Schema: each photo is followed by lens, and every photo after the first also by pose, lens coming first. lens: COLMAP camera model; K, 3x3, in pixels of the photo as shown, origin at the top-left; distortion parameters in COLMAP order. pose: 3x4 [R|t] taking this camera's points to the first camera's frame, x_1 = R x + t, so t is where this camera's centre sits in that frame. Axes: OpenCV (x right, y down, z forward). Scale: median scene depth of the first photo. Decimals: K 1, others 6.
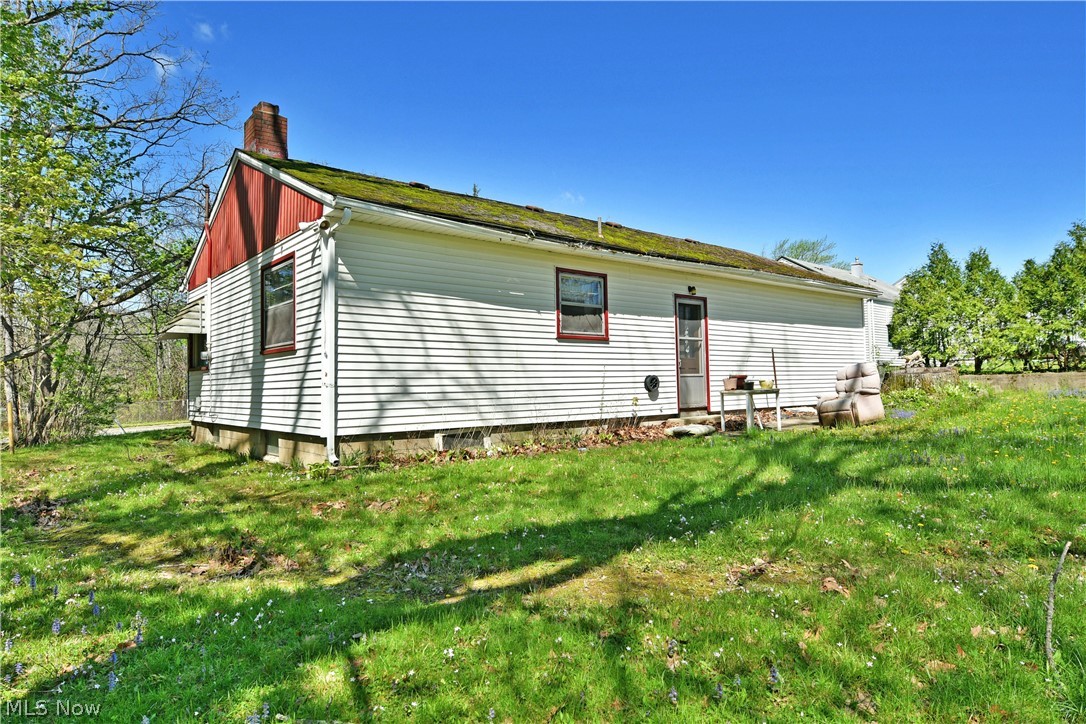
lens RADIAL K [[655.6, 0, 548.4], [0, 655.6, 358.0], [0, 0, 1]] dist [-0.014099, -0.000820]
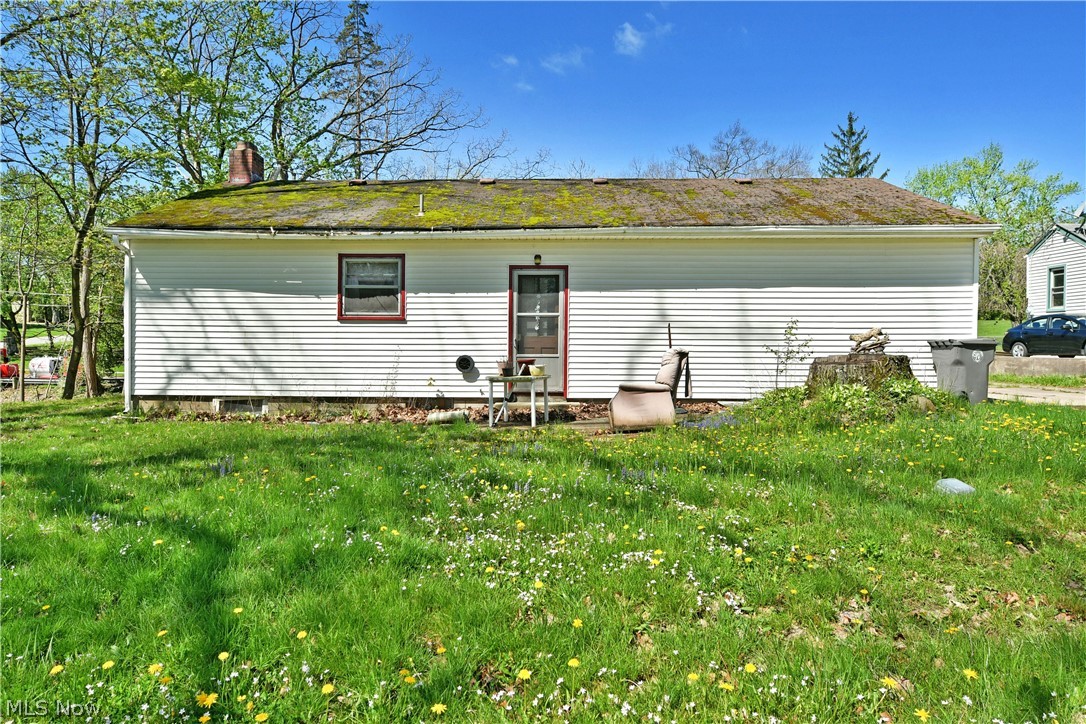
lens RADIAL K [[655.6, 0, 543.2], [0, 655.6, 361.3], [0, 0, 1]] dist [-0.014099, -0.000820]
pose [[0.749083, 0.032141, -0.661696, 0.931743], [0.009474, 0.998200, 0.059212, -0.021503], [0.662408, -0.050624, 0.747431, 0.390438]]
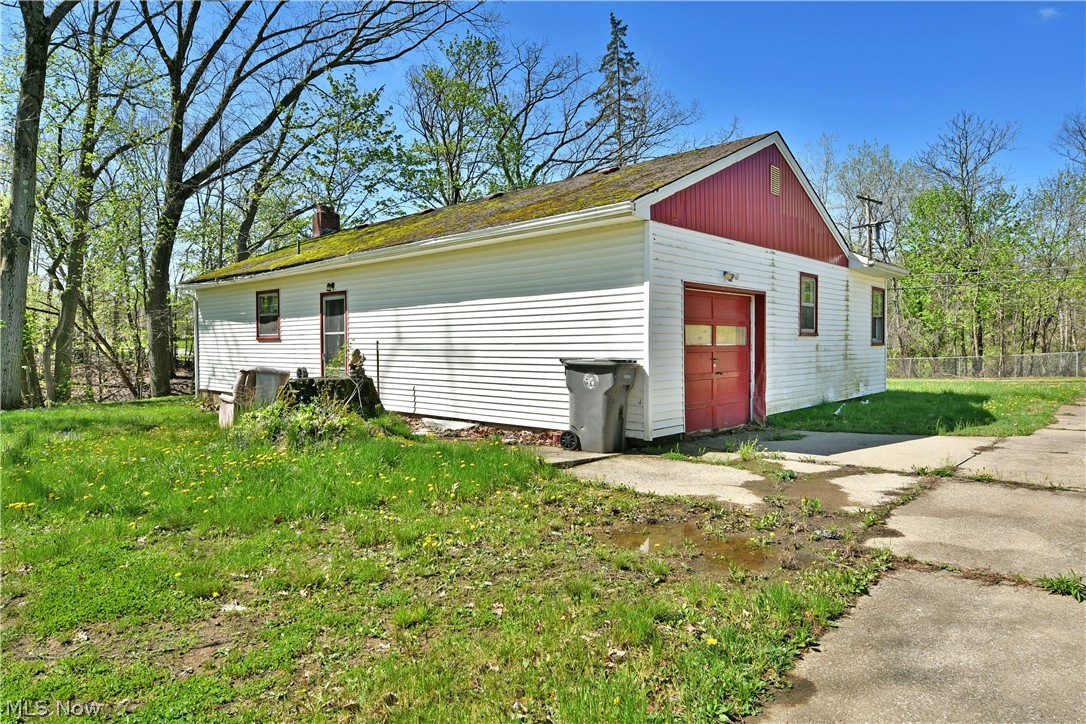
lens RADIAL K [[655.6, 0, 539.2], [0, 655.6, 358.9], [0, 0, 1]] dist [-0.014099, -0.000820]
pose [[0.132816, 0.035876, -0.990491, 1.484792], [0.036860, 0.998475, 0.041108, -0.022900], [0.990455, -0.041969, 0.131291, 1.360928]]
